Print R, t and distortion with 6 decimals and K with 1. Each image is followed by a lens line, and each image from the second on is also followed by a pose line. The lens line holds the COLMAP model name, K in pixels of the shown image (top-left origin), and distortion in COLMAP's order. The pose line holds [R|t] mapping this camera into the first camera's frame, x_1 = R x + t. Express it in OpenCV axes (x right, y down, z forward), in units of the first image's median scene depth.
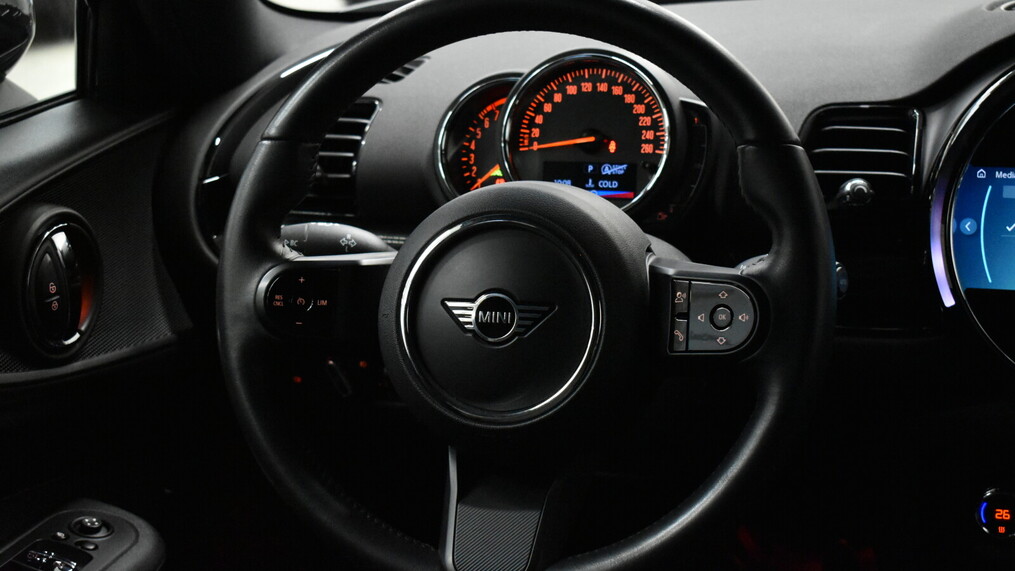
lens RADIAL K [[1645.3, 0, 507.6], [0, 1645.3, 285.2], [0, 0, 1]] dist [-0.009879, 0.000000]
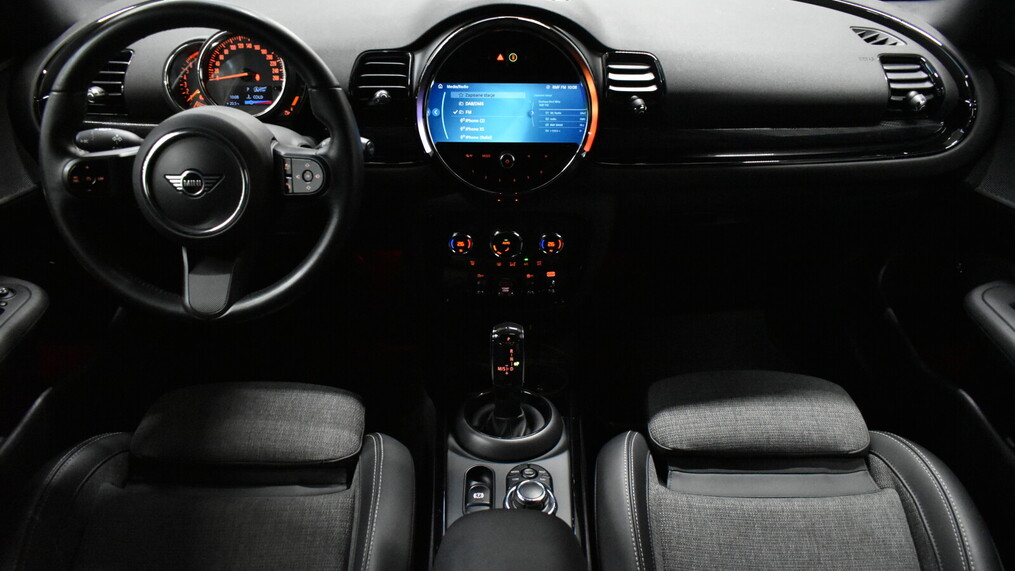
lens RADIAL K [[784.5, 0, 509.1], [0, 784.5, 286.7], [0, 0, 1]] dist [-0.016020, -0.005107]
pose [[0.960536, -0.109719, 0.255601, 0.090317], [0.041002, 0.964729, 0.260034, -0.077841], [-0.275116, -0.239291, 0.931156, -0.011156]]
